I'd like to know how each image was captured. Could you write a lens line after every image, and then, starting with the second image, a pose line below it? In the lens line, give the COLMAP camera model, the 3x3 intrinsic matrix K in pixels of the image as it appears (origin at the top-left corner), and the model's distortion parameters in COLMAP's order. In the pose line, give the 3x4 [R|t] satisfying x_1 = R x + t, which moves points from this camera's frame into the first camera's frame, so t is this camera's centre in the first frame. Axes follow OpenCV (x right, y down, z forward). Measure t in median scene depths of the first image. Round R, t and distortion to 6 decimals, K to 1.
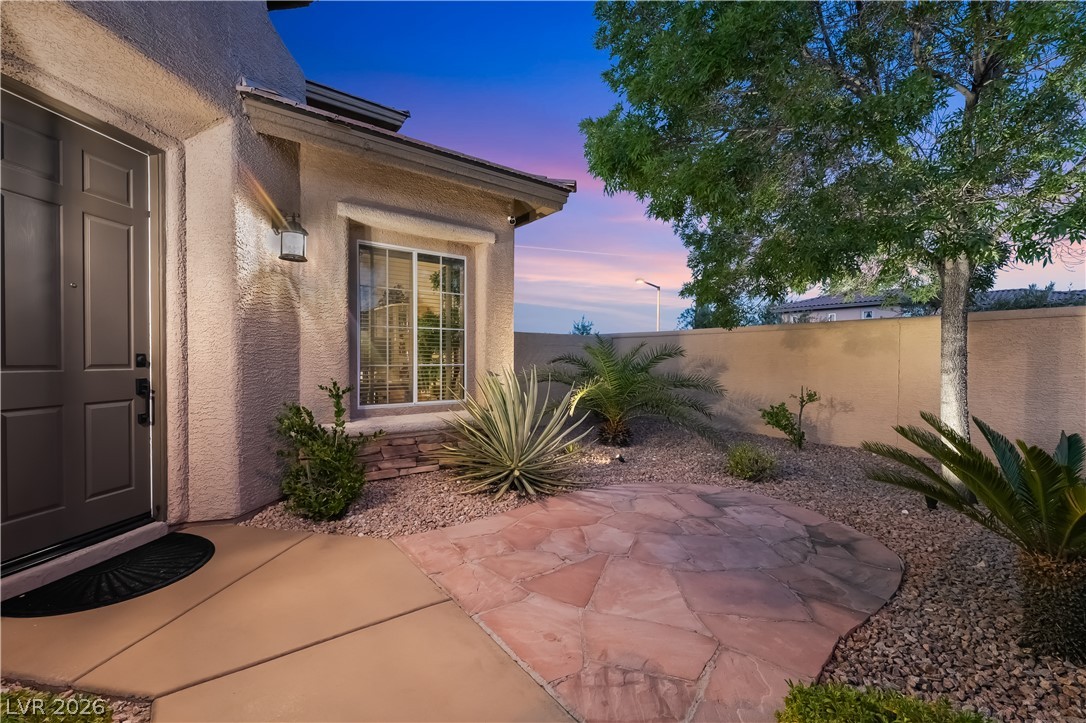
lens RADIAL K [[450.5, 0, 527.0], [0, 450.5, 364.7], [0, 0, 1]] dist [-0.000109, -0.000127]
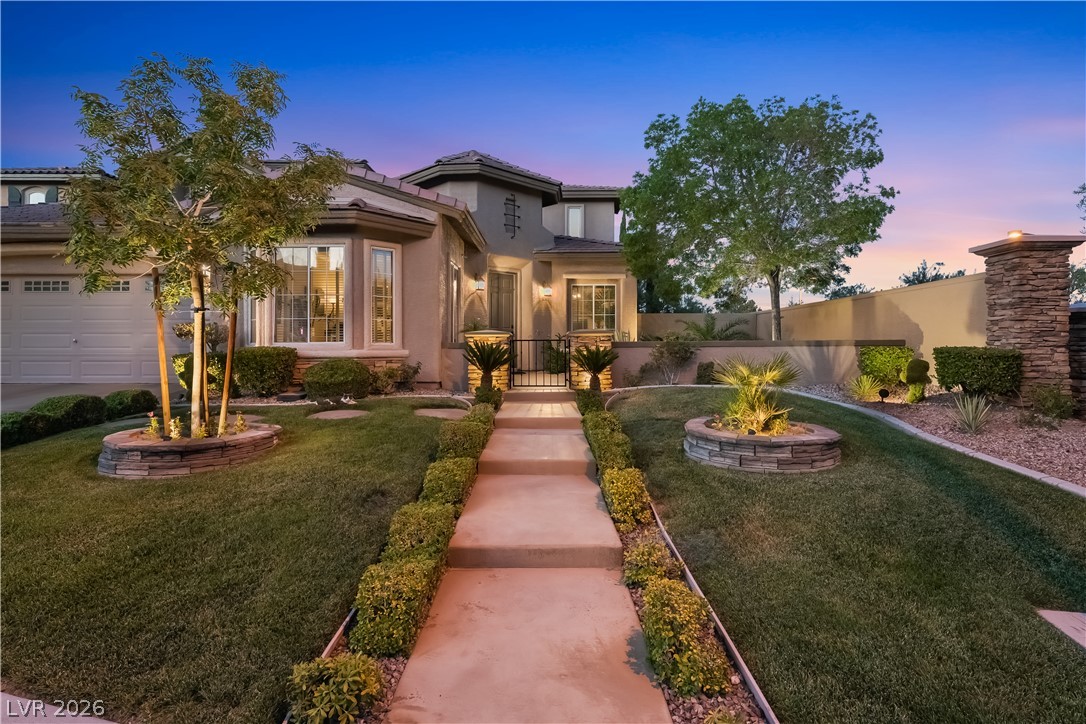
lens RADIAL K [[532.1, 0, 541.8], [0, 532.1, 340.4], [0, 0, 1]] dist [-0.000492, -0.000200]
pose [[0.800030, -0.004918, -0.599940, 1.840598], [-0.006878, 0.999826, -0.017368, 0.162385], [0.599921, 0.018021, 0.799856, -2.207460]]
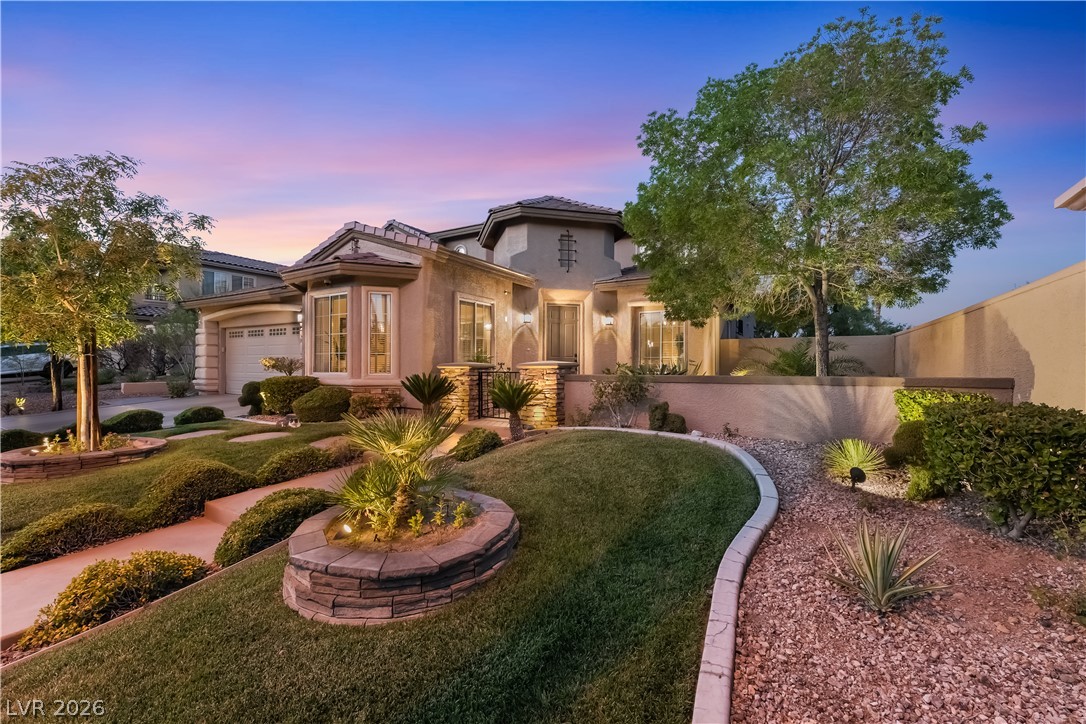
lens RADIAL K [[426.3, 0, 551.9], [0, 426.3, 364.3], [0, 0, 1]] dist [0.000068, -0.000007]
pose [[0.412618, 0.000780, -0.910904, 2.282667], [-0.014056, 0.999886, -0.005511, 0.083276], [0.910796, 0.015078, 0.412582, -0.719806]]
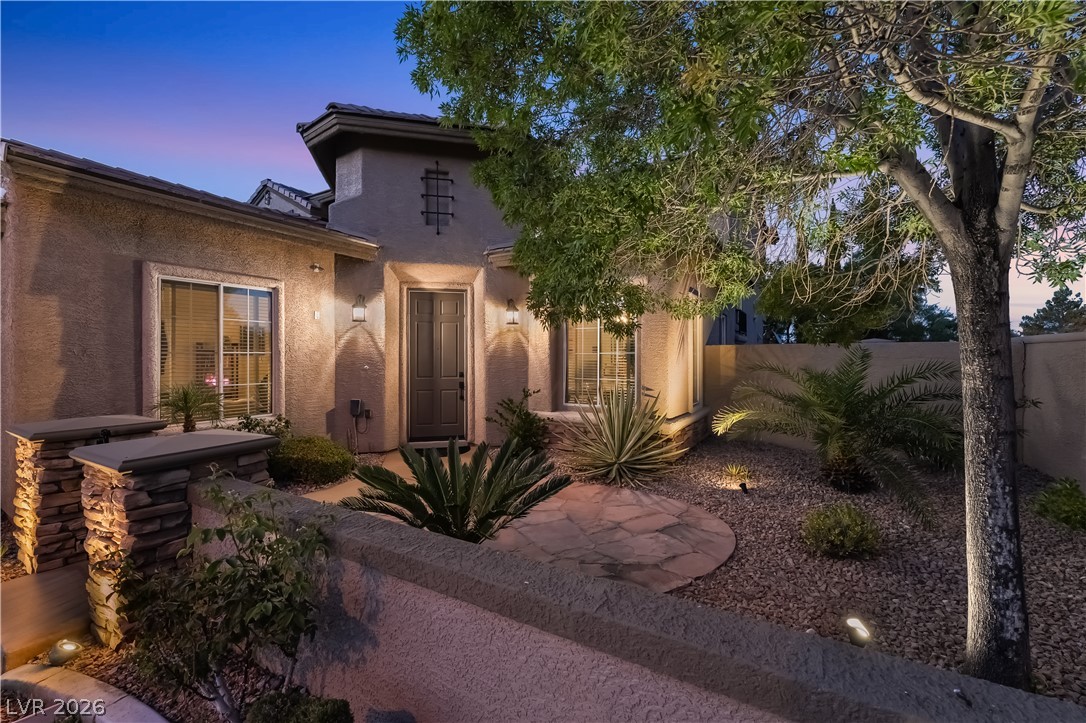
lens RADIAL K [[440.1, 0, 543.0], [0, 440.1, 361.5], [0, 0, 1]] dist [0.000132, -0.000459]
pose [[0.387725, 0.007071, -0.921748, 1.366749], [-0.010960, 0.999935, 0.003061, -0.081242], [0.921710, 0.008916, 0.387778, 0.392758]]
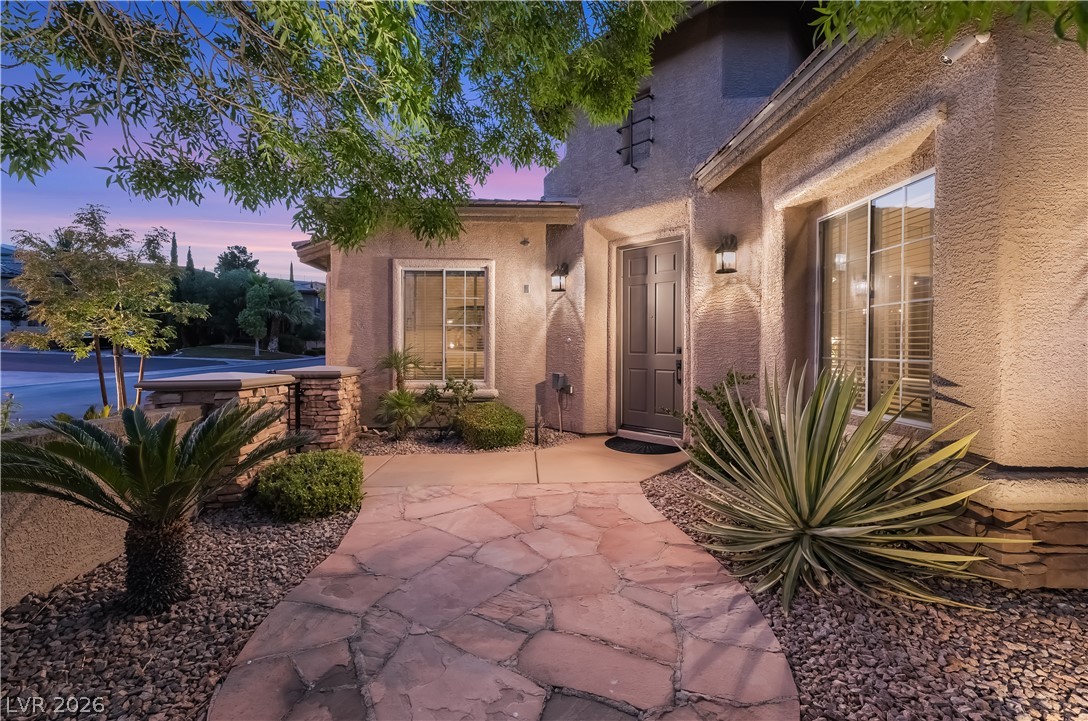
lens RADIAL K [[442.5, 0, 543.5], [0, 442.5, 350.1], [0, 0, 1]] dist [0.000489, -0.000247]
pose [[-0.558943, 0.001335, -0.829205, 0.856984], [-0.014942, 0.999820, 0.011681, -0.019475], [0.829072, 0.018919, -0.558822, 1.333927]]
